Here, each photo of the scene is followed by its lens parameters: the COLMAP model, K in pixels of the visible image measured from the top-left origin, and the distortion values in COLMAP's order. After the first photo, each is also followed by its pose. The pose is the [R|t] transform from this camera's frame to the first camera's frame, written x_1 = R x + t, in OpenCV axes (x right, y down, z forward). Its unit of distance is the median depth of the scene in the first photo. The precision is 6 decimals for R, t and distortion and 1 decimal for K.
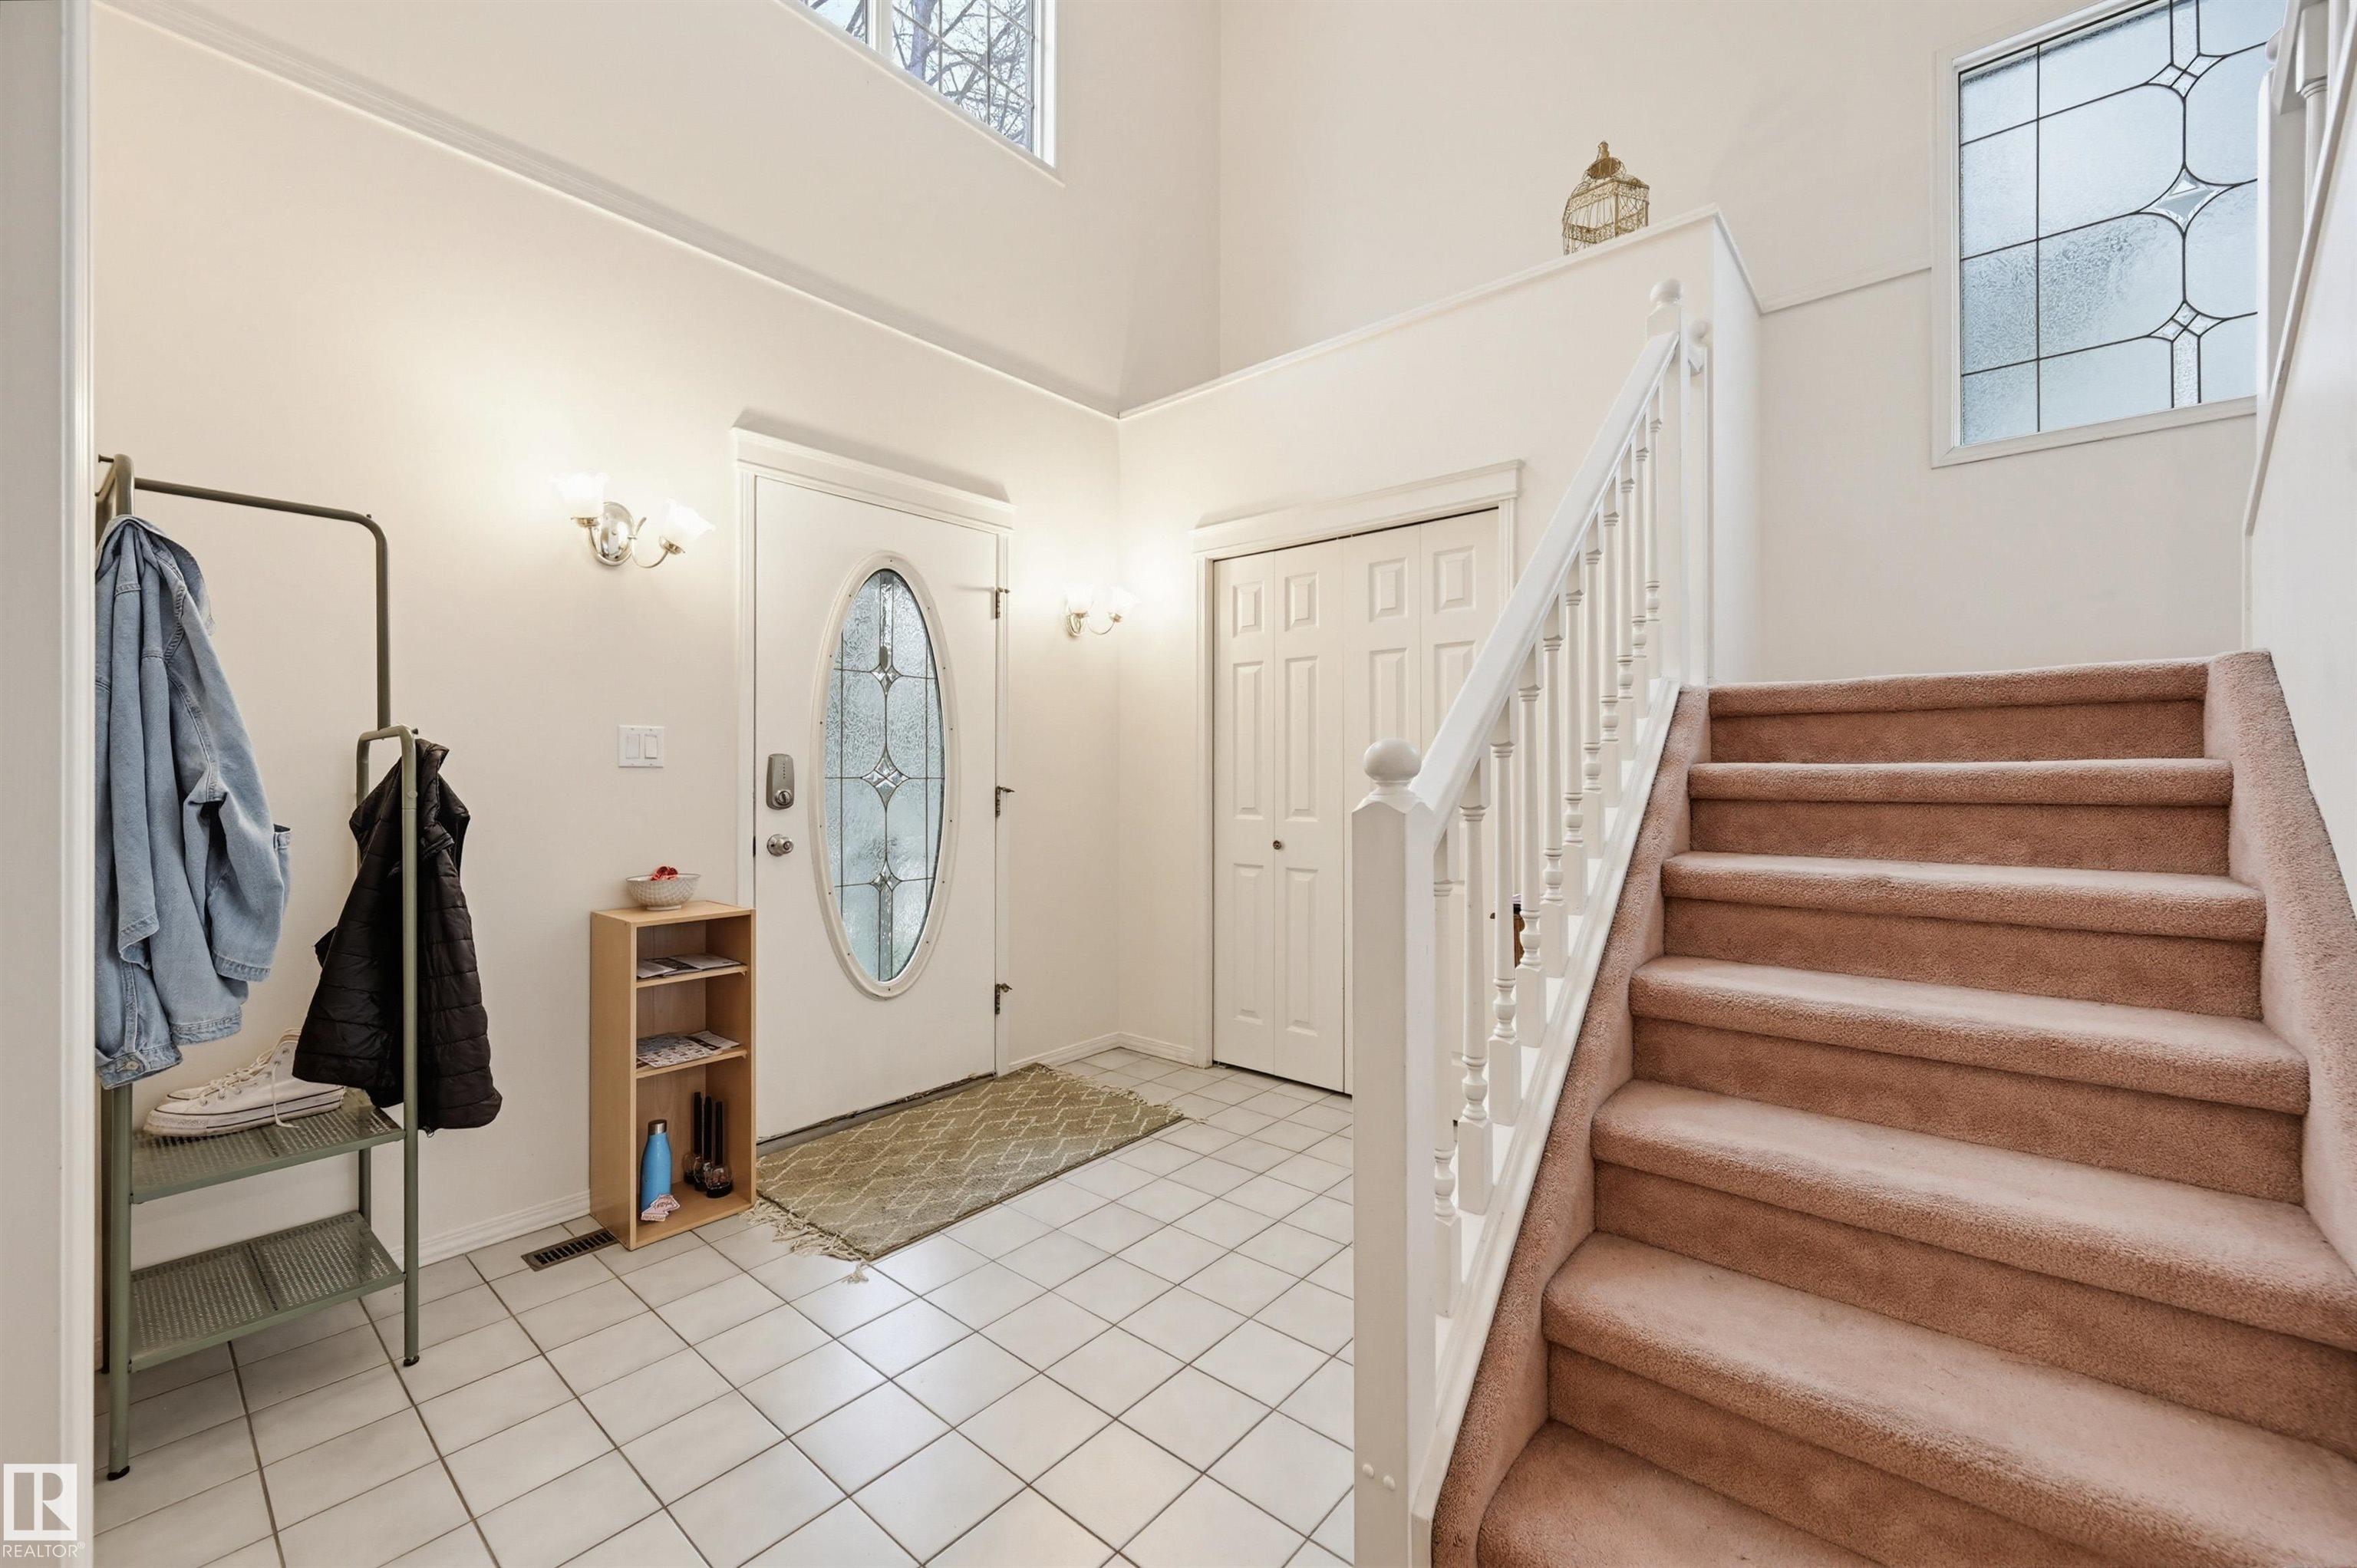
lens RADIAL K [[953.0, 0, 1175.9], [0, 953.0, 772.2], [0, 0, 1]] dist [0.000486, 0.000217]
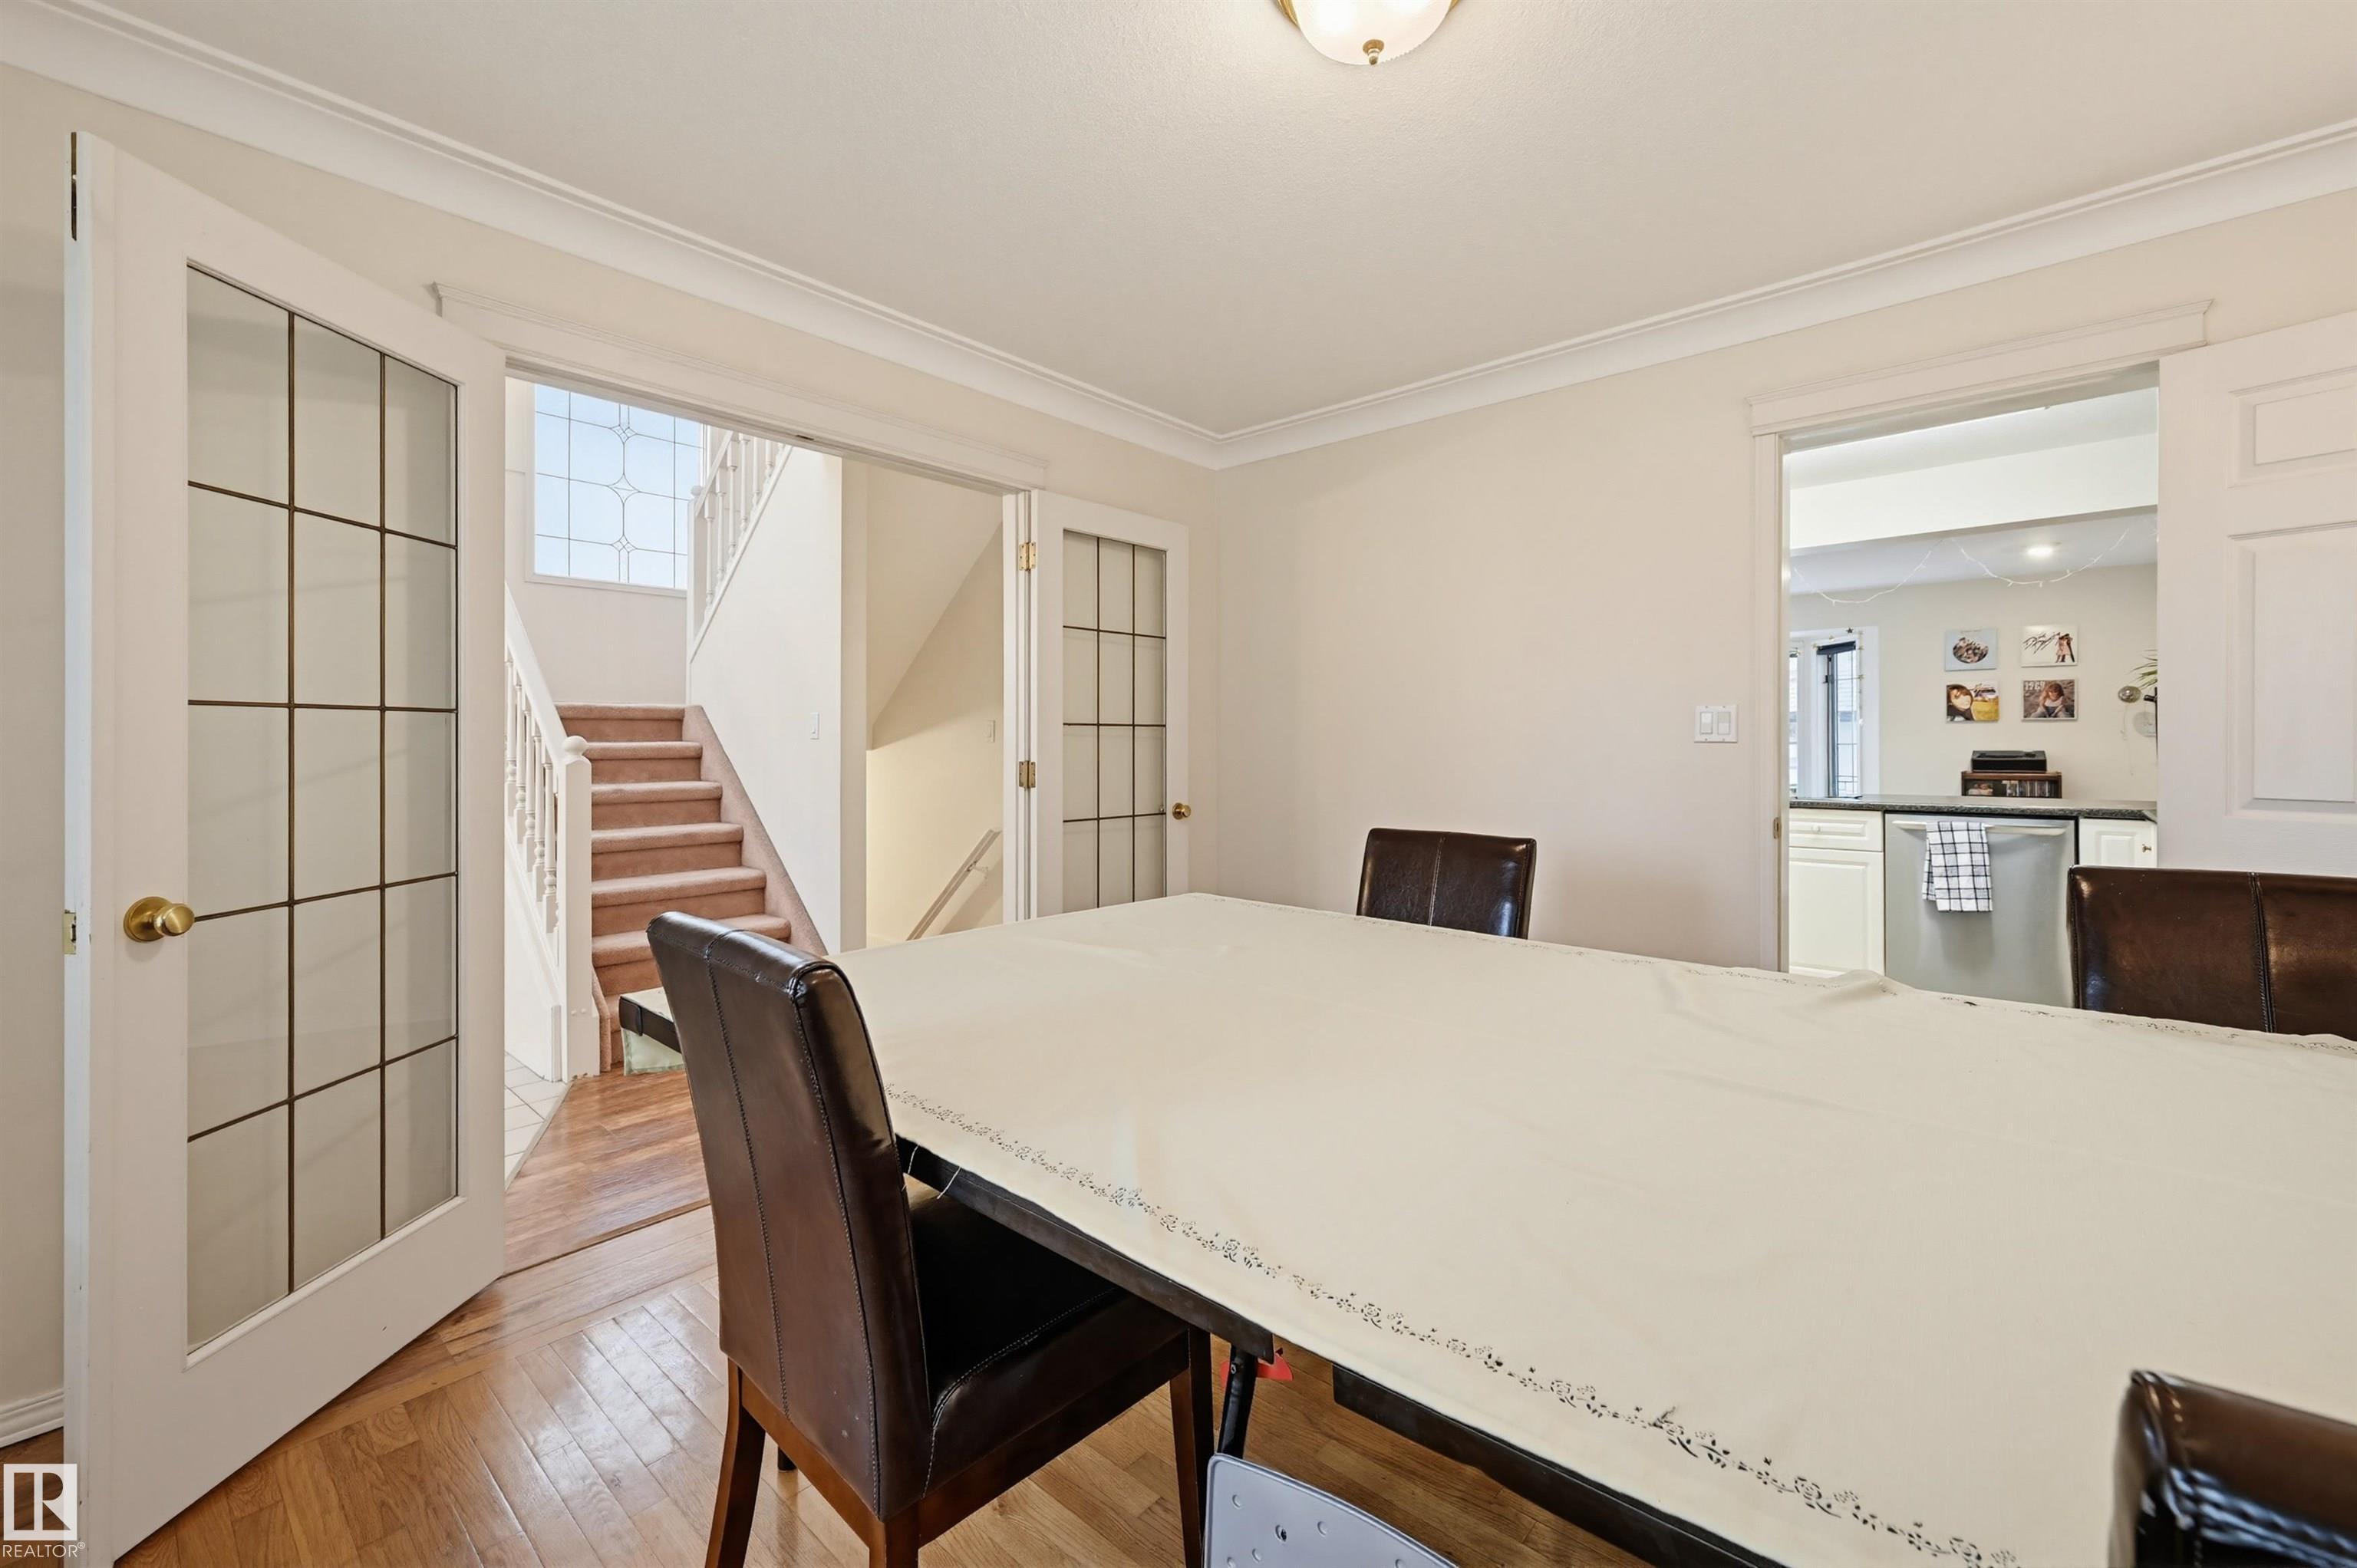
lens RADIAL K [[953.0, 0, 1183.7], [0, 953.0, 762.3], [0, 0, 1]] dist [0.000486, 0.000217]
pose [[0.002084, -0.010885, 0.999939, -1.733632], [0.012742, 0.999860, 0.010858, 0.035092], [-0.999917, 0.012719, 0.002223, -0.478590]]
